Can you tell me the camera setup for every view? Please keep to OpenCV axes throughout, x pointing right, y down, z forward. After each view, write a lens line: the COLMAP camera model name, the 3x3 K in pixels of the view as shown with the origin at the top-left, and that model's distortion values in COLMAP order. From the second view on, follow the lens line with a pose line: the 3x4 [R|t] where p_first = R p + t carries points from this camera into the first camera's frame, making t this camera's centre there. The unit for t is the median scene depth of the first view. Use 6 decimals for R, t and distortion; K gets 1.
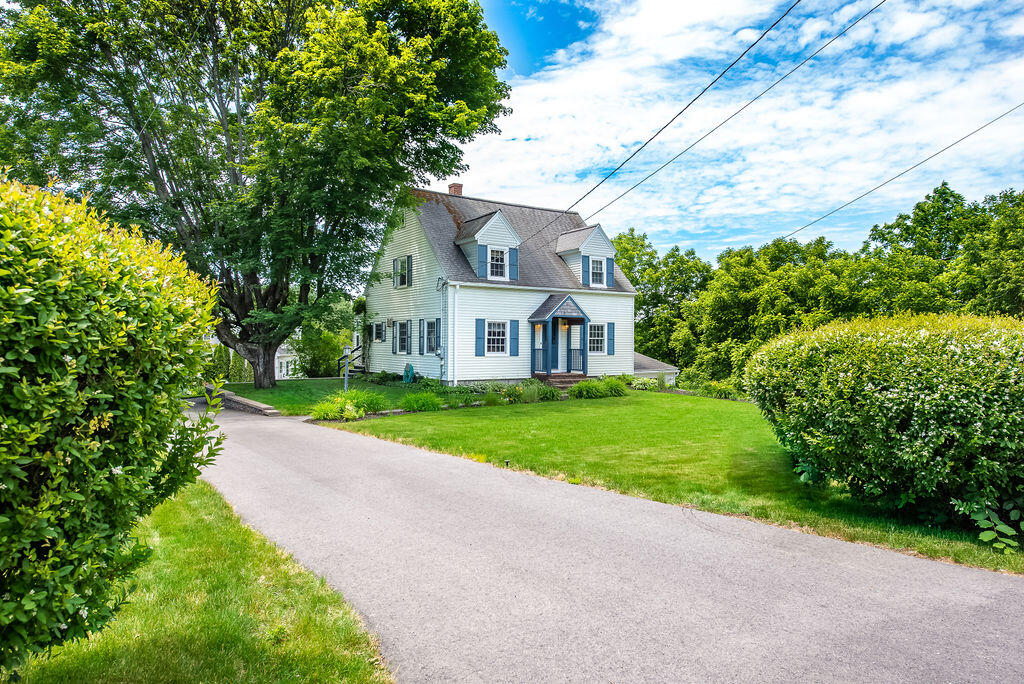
lens RADIAL K [[673.5, 0, 512.0], [0, 673.5, 342.0], [0, 0, 1]] dist [-0.030162, -0.000846]
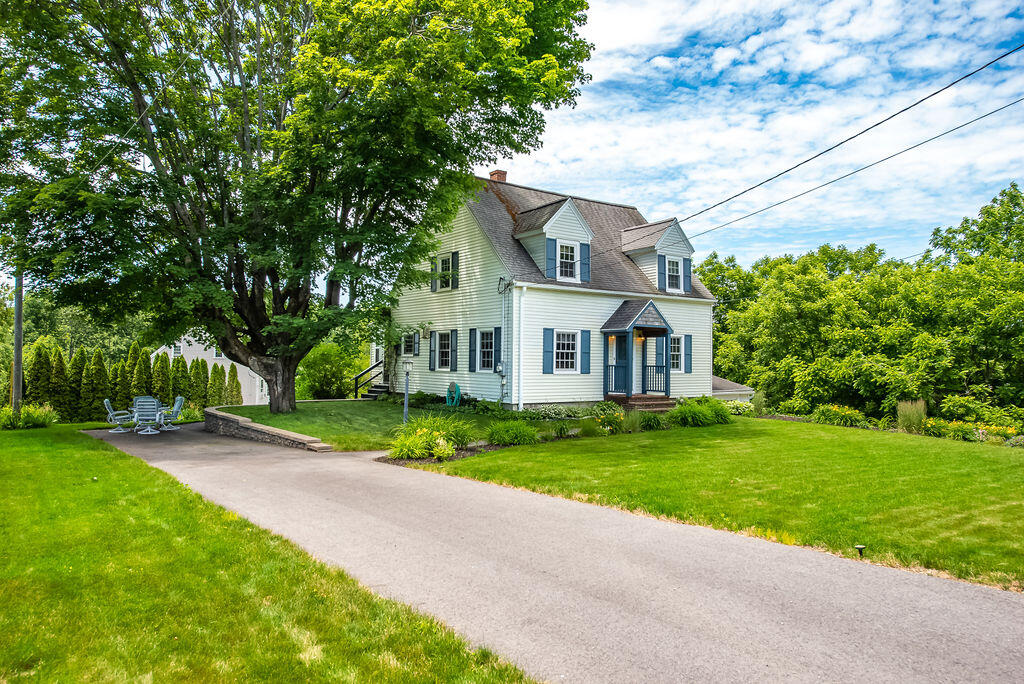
lens RADIAL K [[676.1, 0, 470.1], [0, 676.1, 341.2], [0, 0, 1]] dist [-0.002974, -0.001733]
pose [[0.998702, 0.006654, 0.050490, -0.174242], [-0.005226, 0.999584, -0.028367, 0.004889], [-0.050658, 0.028066, 0.998322, 0.170743]]
